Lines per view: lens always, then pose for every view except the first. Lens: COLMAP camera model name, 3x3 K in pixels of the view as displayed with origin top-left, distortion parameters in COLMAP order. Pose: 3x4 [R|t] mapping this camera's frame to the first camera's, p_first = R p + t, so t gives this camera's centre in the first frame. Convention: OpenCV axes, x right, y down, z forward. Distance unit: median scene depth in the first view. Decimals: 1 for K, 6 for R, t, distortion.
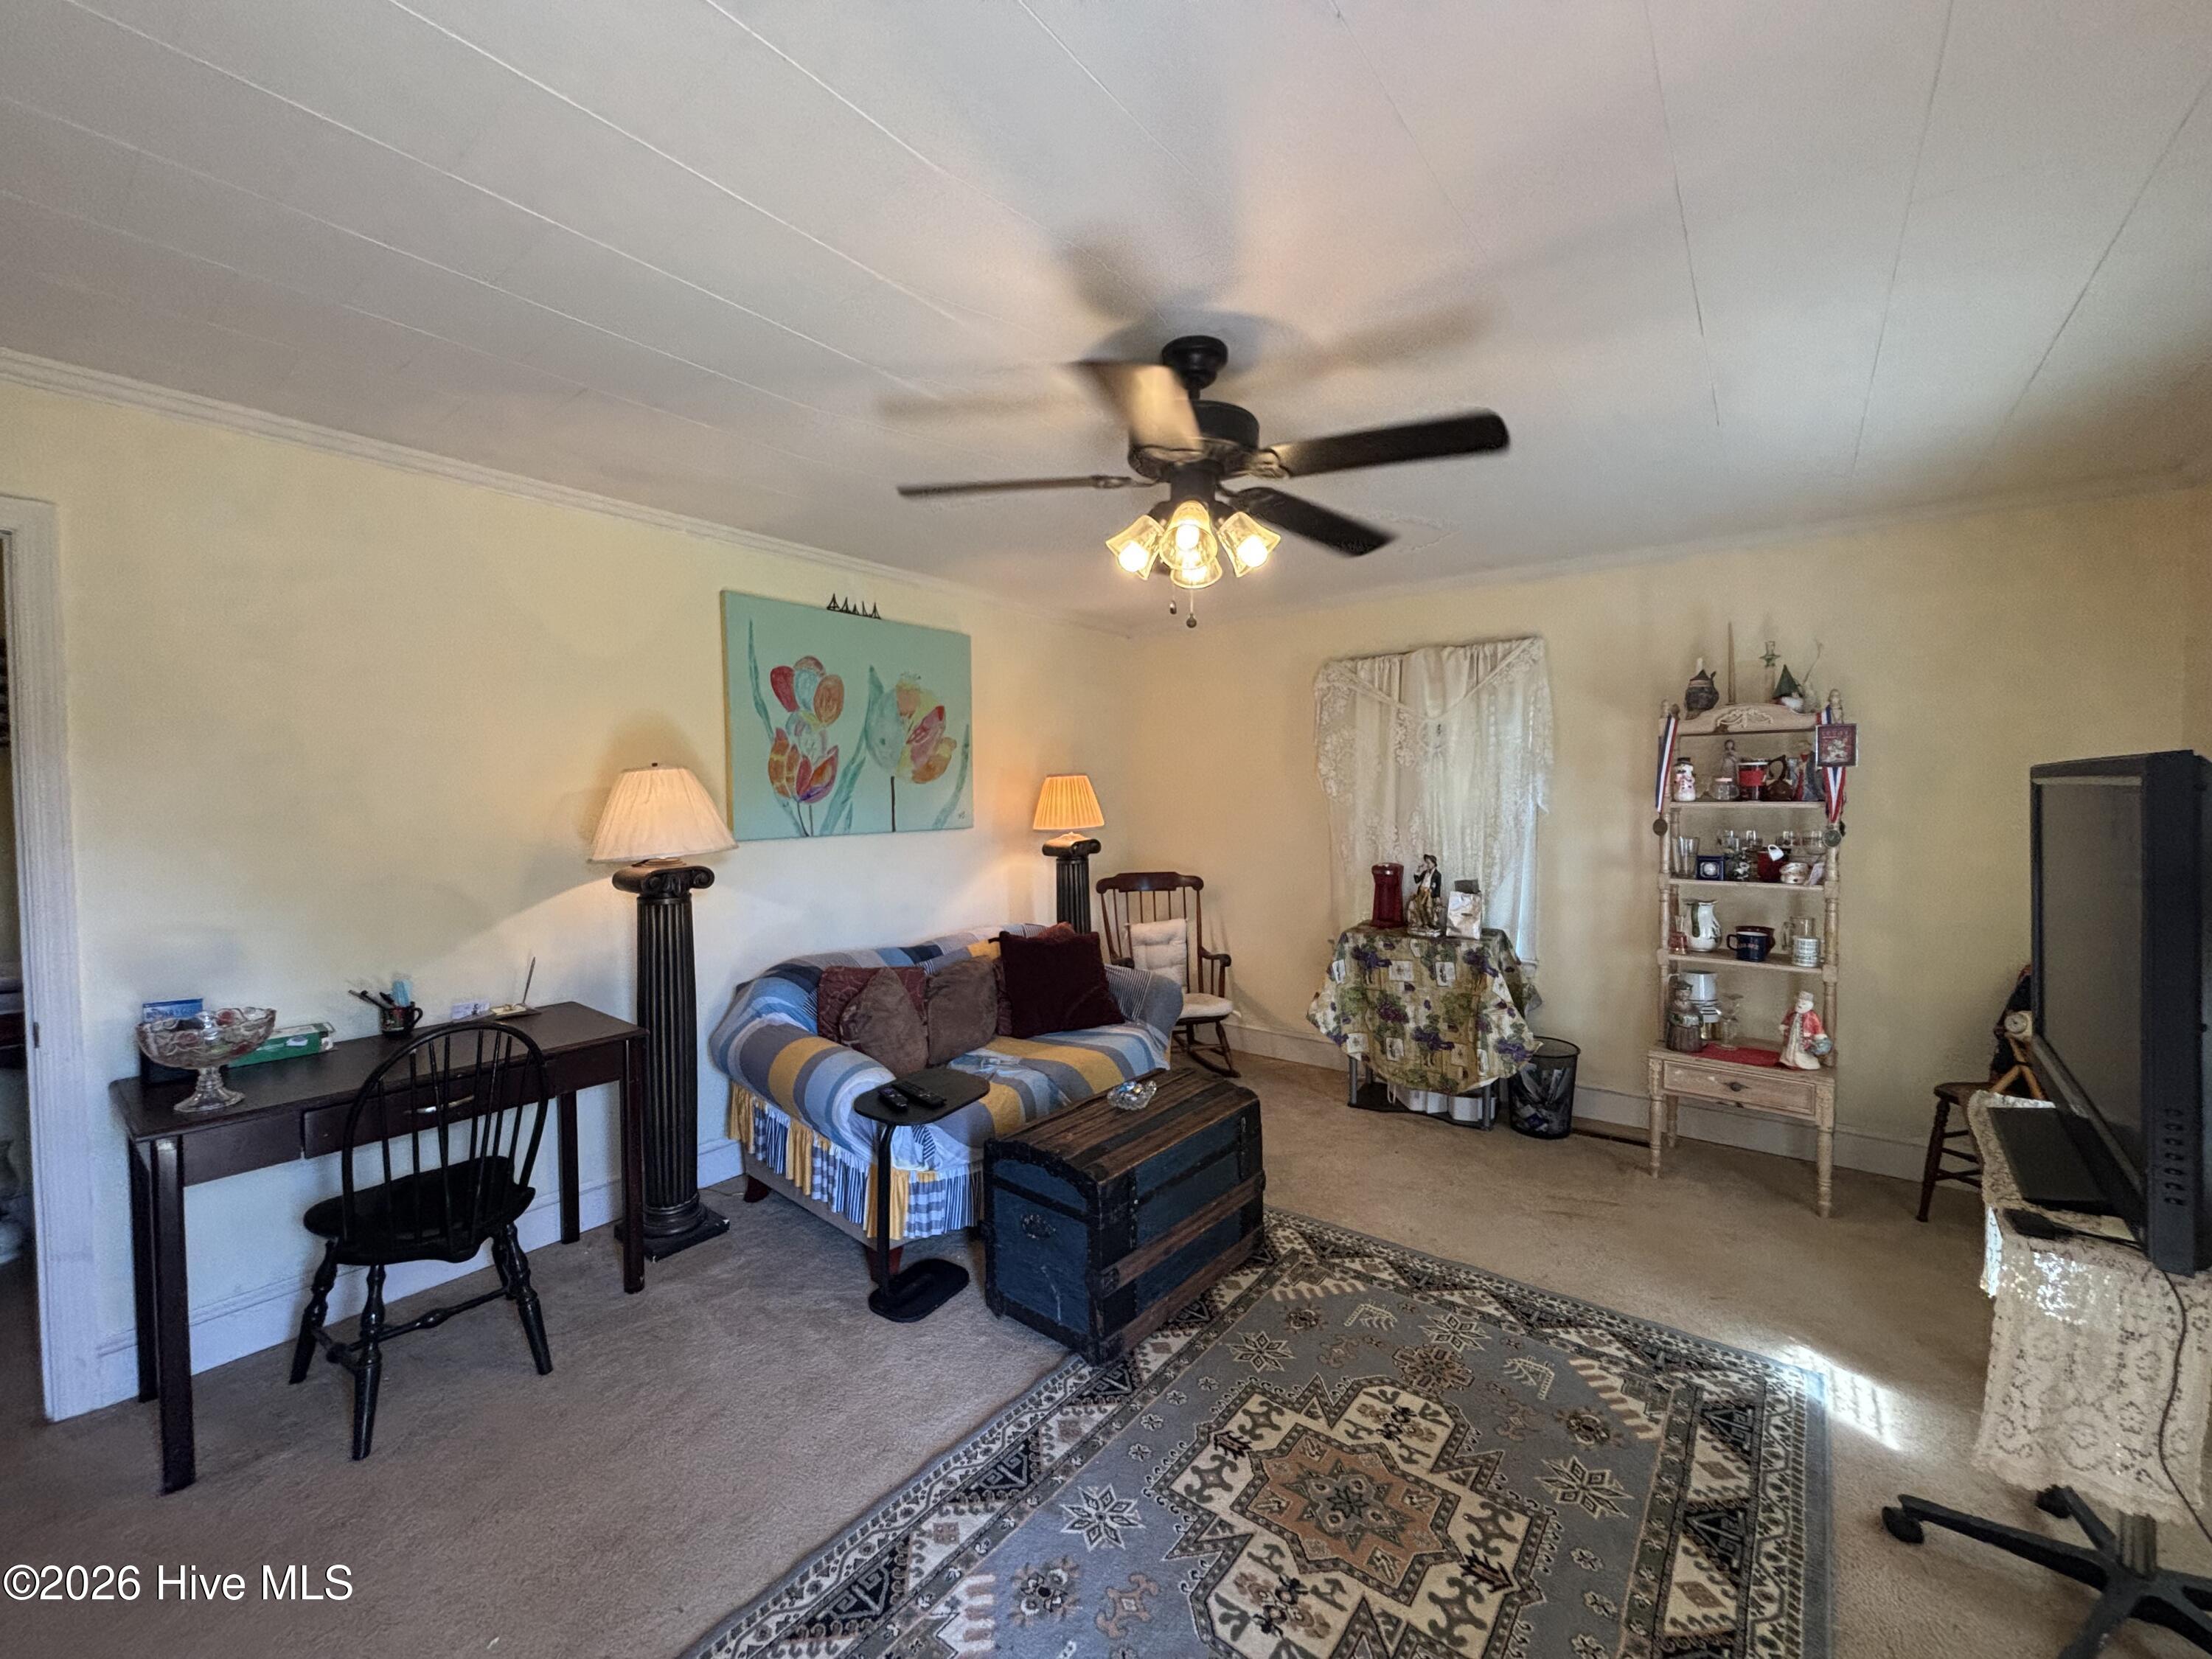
lens RADIAL K [[888.1, 0, 1102.9], [0, 888.1, 827.6], [0, 0, 1]] dist [-0.000205, -0.000092]
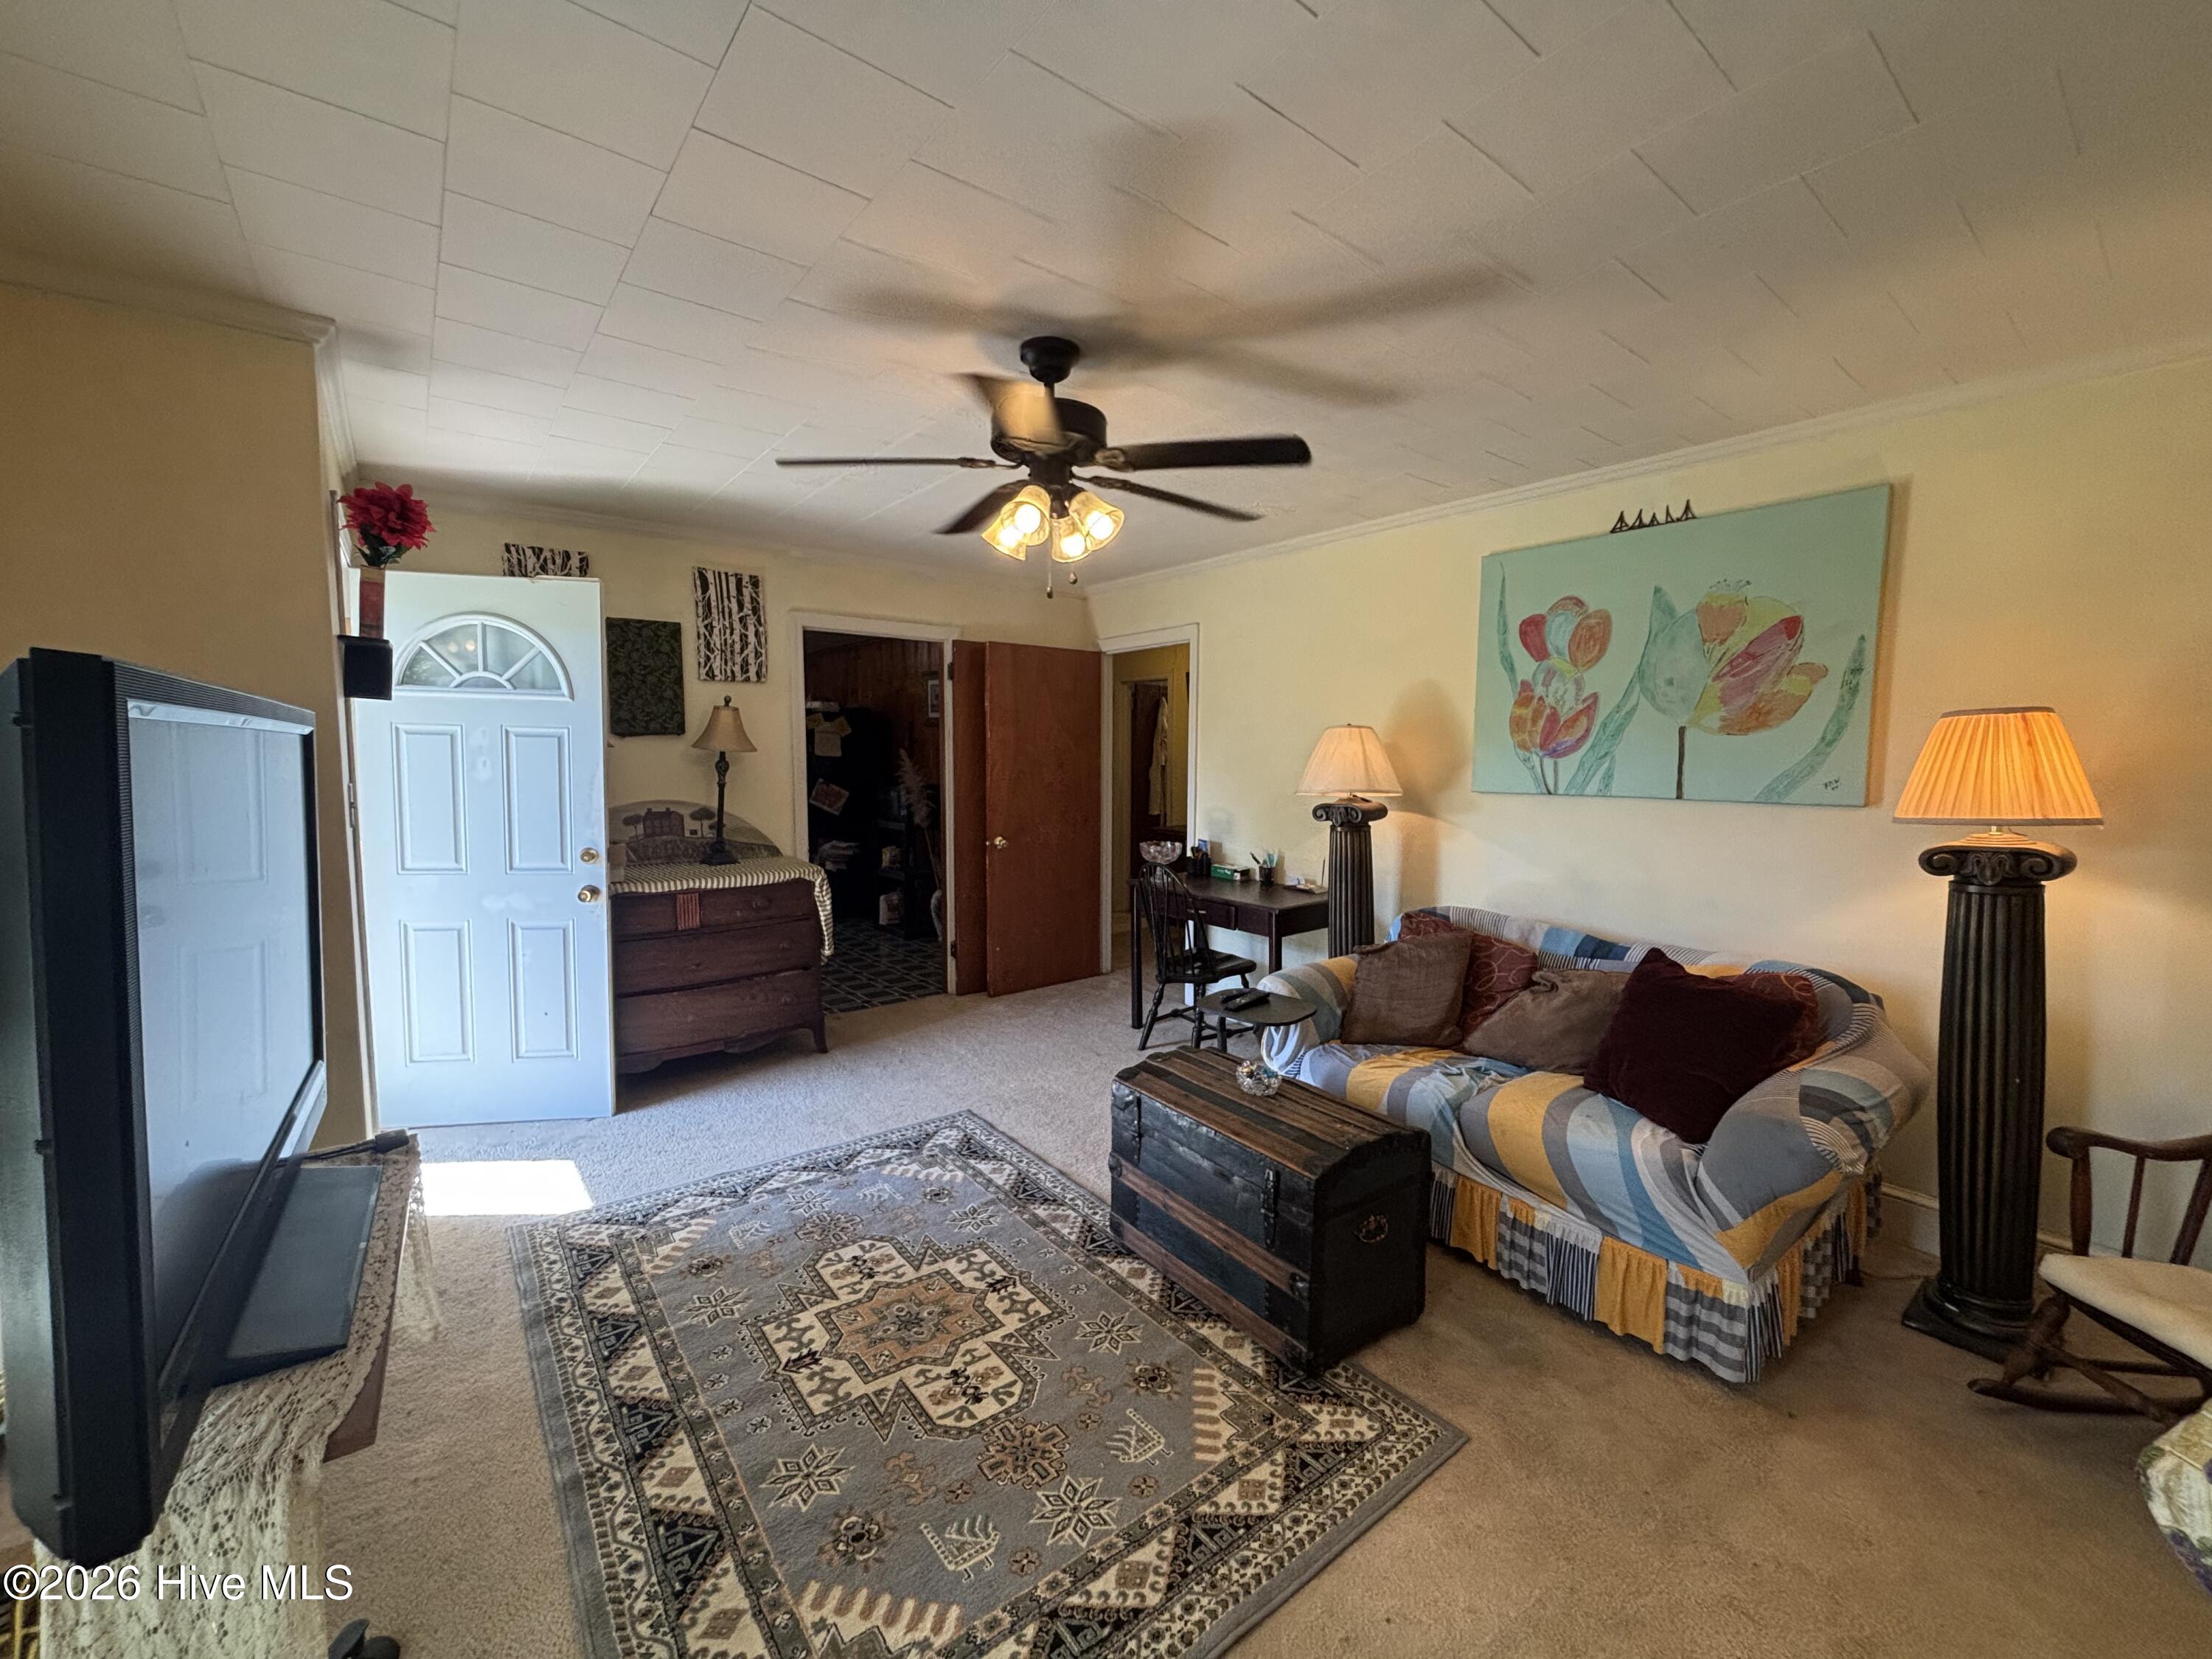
lens RADIAL K [[888.1, 0, 1112.8], [0, 888.1, 827.1], [0, 0, 1]] dist [-0.000205, -0.000092]
pose [[-0.236730, 0.089928, -0.967405, 0.870902], [-0.036449, 0.994184, 0.101337, -0.042382], [0.970892, 0.059250, -0.232075, 0.983295]]
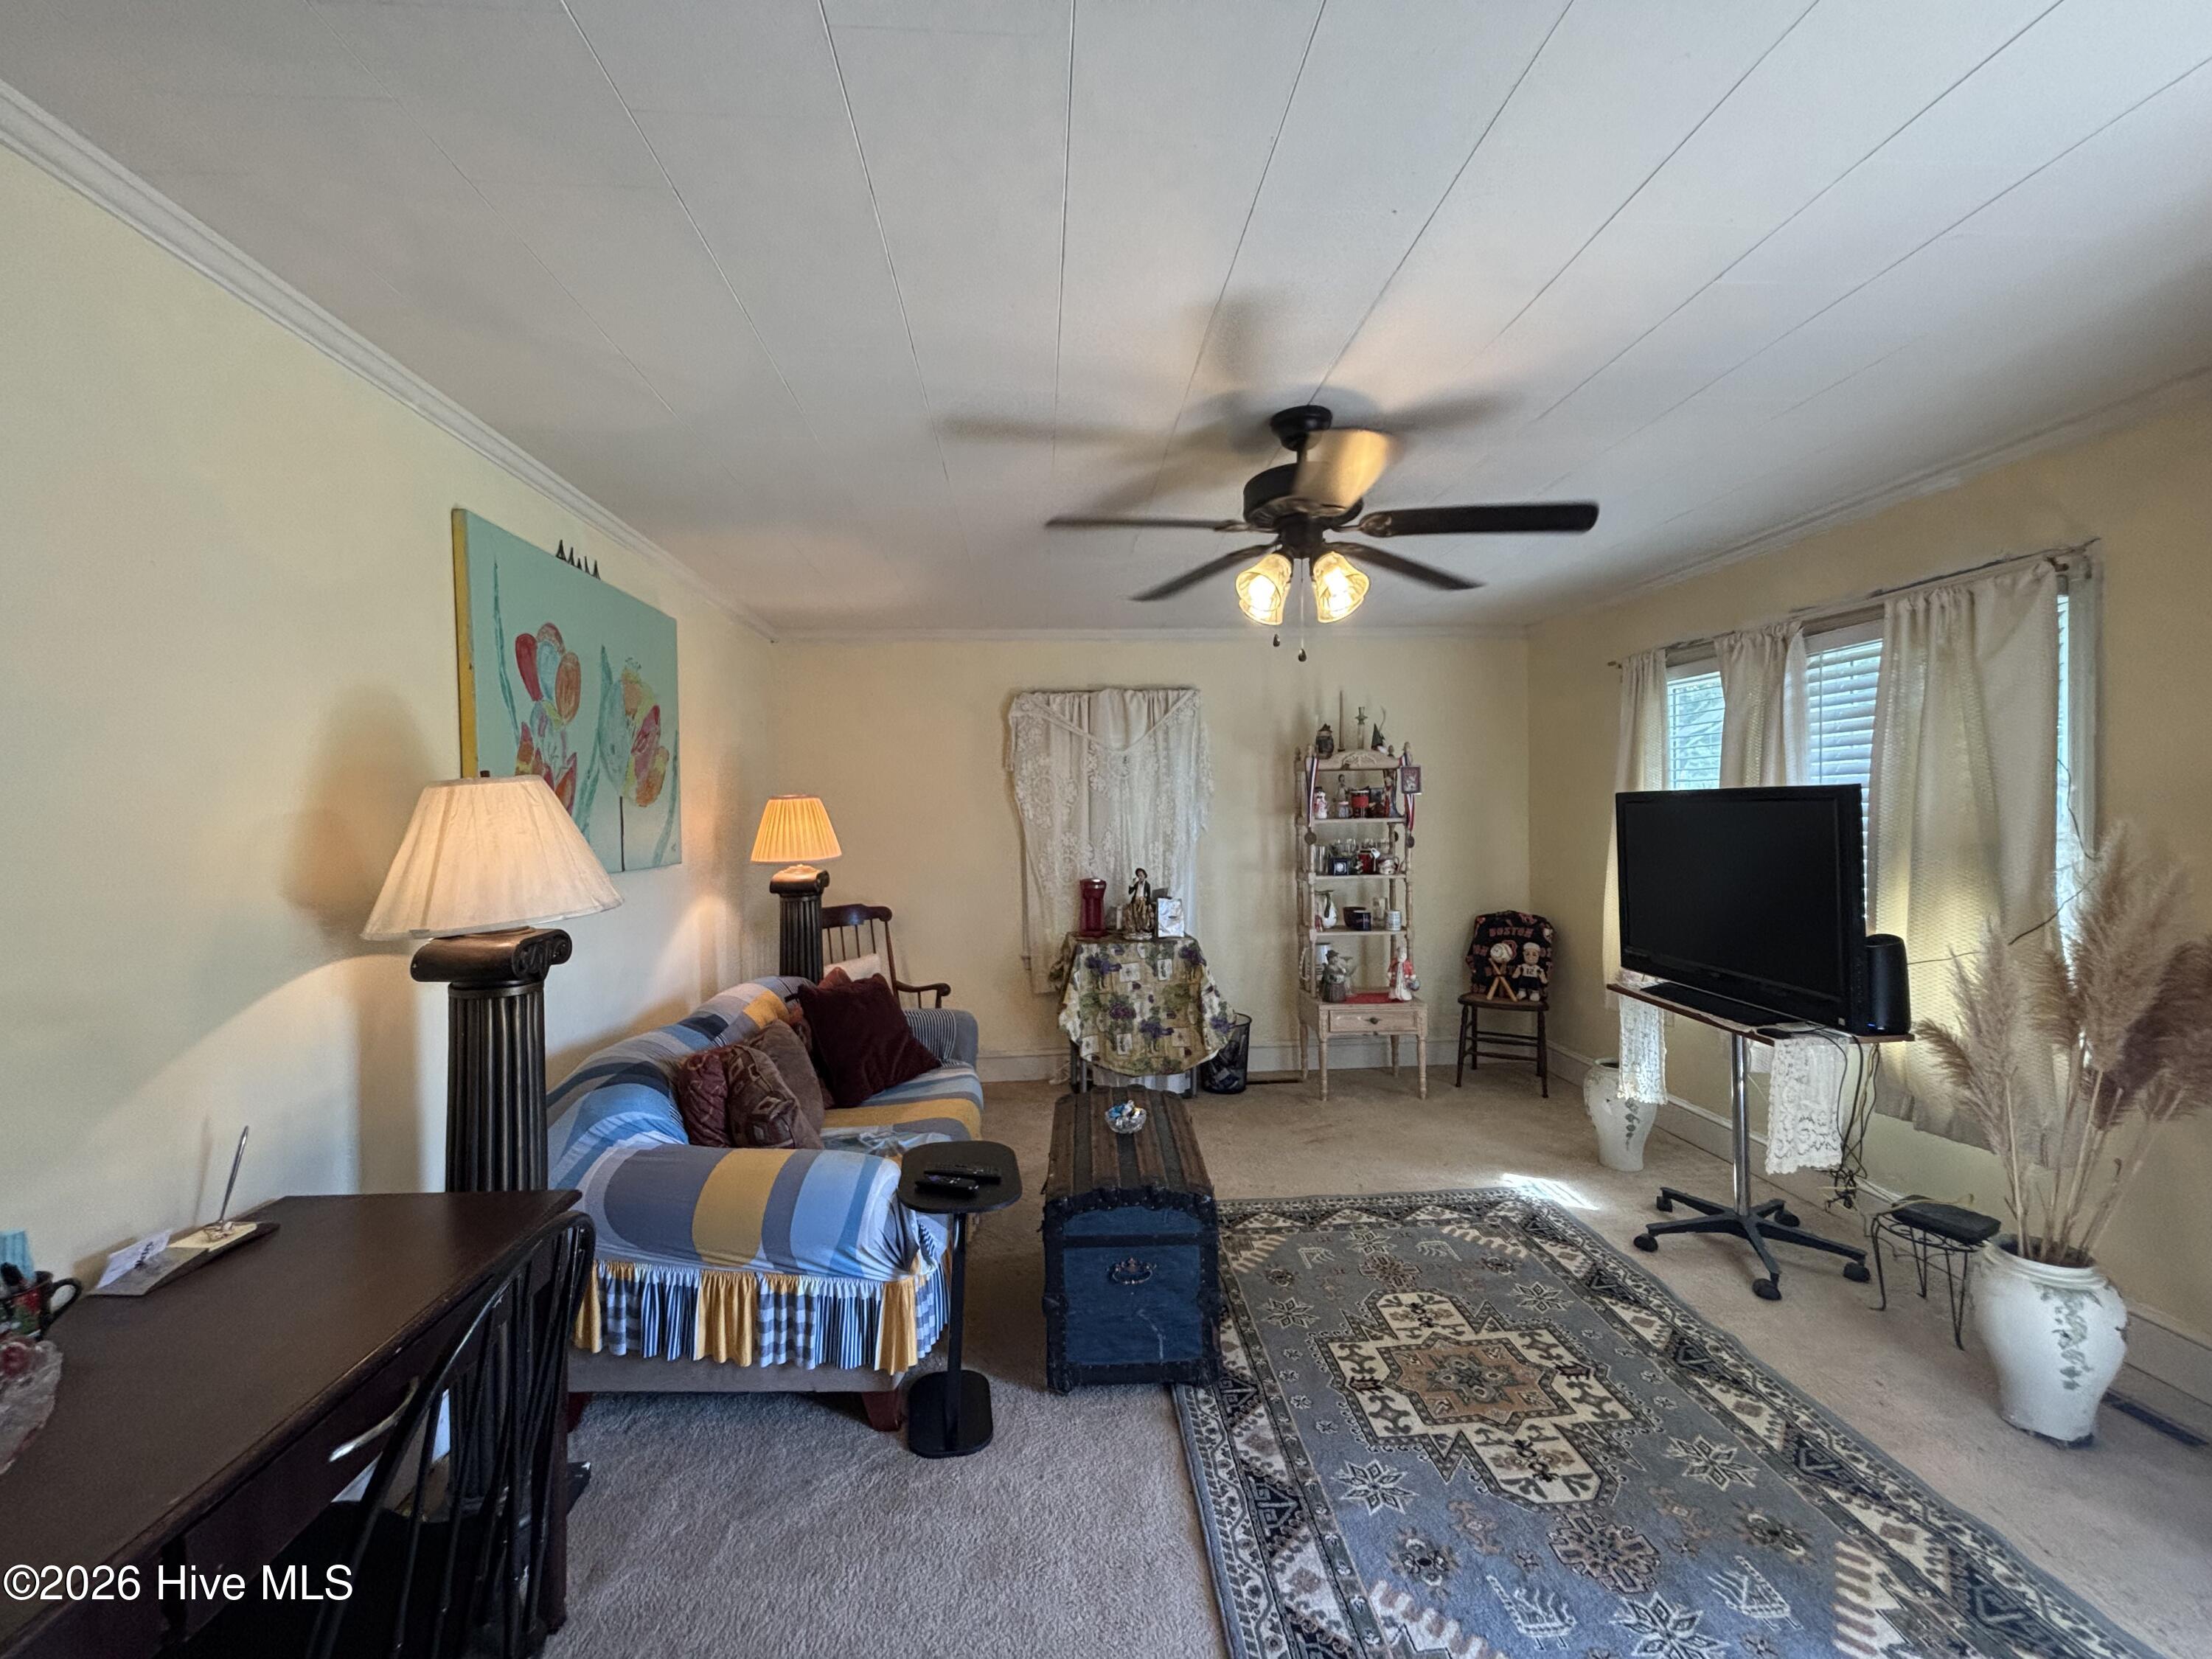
lens RADIAL K [[888.1, 0, 1110.4], [0, 888.1, 814.6], [0, 0, 1]] dist [-0.000205, -0.000092]
pose [[0.743296, -0.005220, 0.668942, -0.601247], [0.034672, 0.998926, -0.030731, -0.007060], [-0.668064, 0.046036, 0.742679, 0.240990]]
